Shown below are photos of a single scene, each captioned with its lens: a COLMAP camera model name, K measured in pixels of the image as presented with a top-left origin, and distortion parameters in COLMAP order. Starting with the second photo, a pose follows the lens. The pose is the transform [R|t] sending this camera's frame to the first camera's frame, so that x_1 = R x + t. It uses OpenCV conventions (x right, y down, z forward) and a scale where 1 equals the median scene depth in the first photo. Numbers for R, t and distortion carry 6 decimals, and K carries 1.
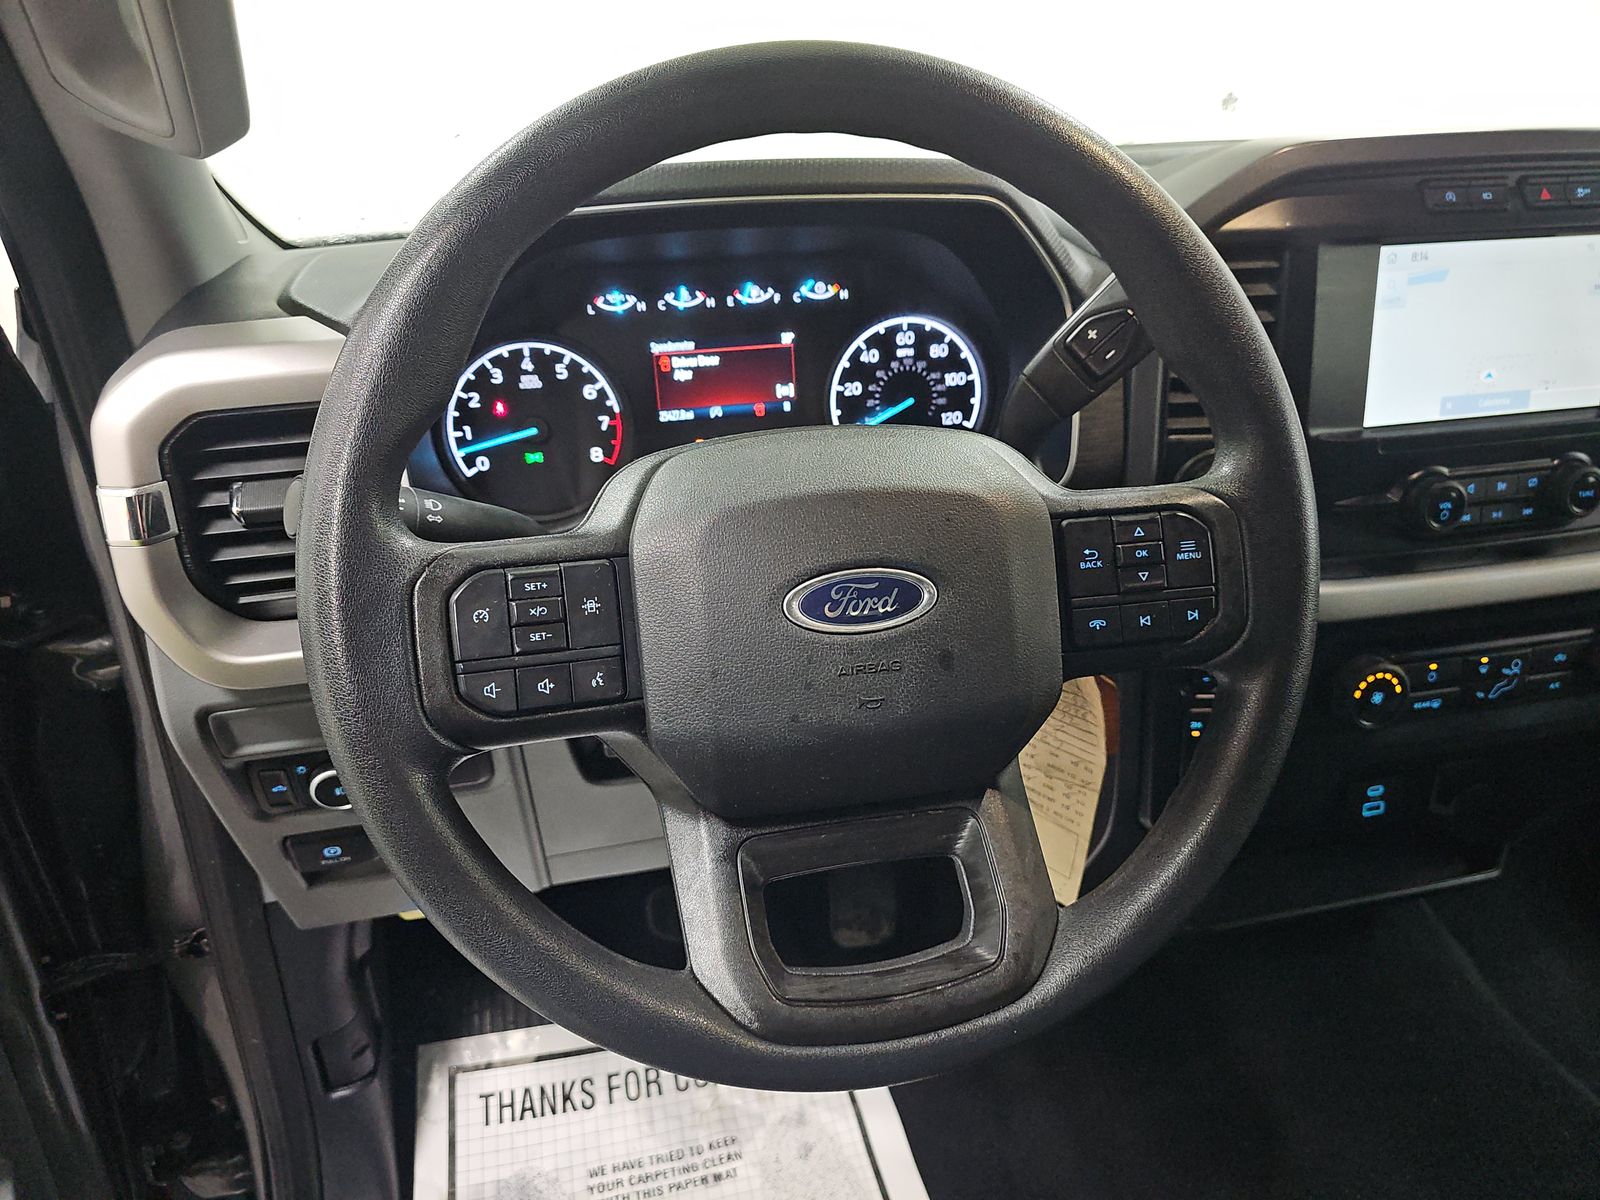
lens RADIAL K [[1049.0, 0, 800.0], [0, 1049.0, 600.0], [0, 0, 1]] dist [0.055377, -0.074084]
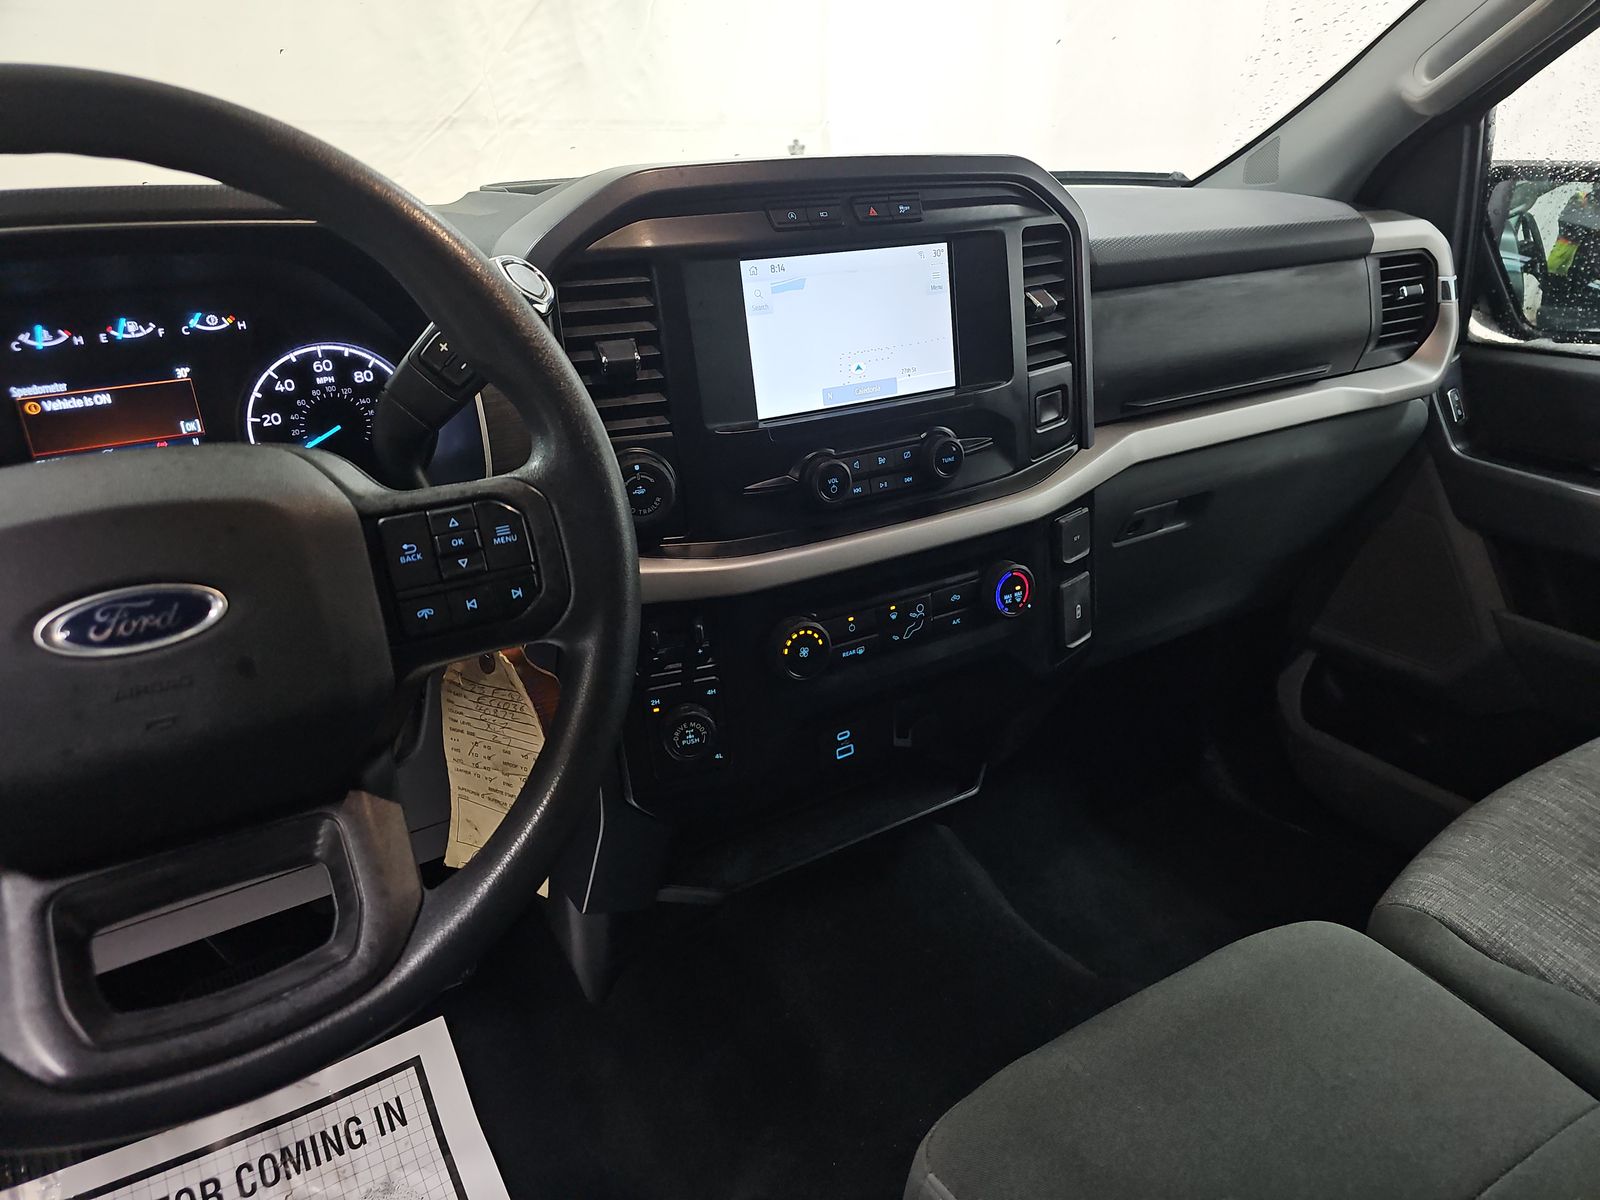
lens RADIAL K [[1037.6, 0, 795.9], [0, 1037.6, 588.9], [0, 0, 1]] dist [0.062223, -0.067324]
pose [[0.945905, -0.128171, 0.298053, 0.212095], [0.141221, 0.989721, -0.022573, 0.048658], [-0.292096, 0.063443, 0.954282, -0.069107]]
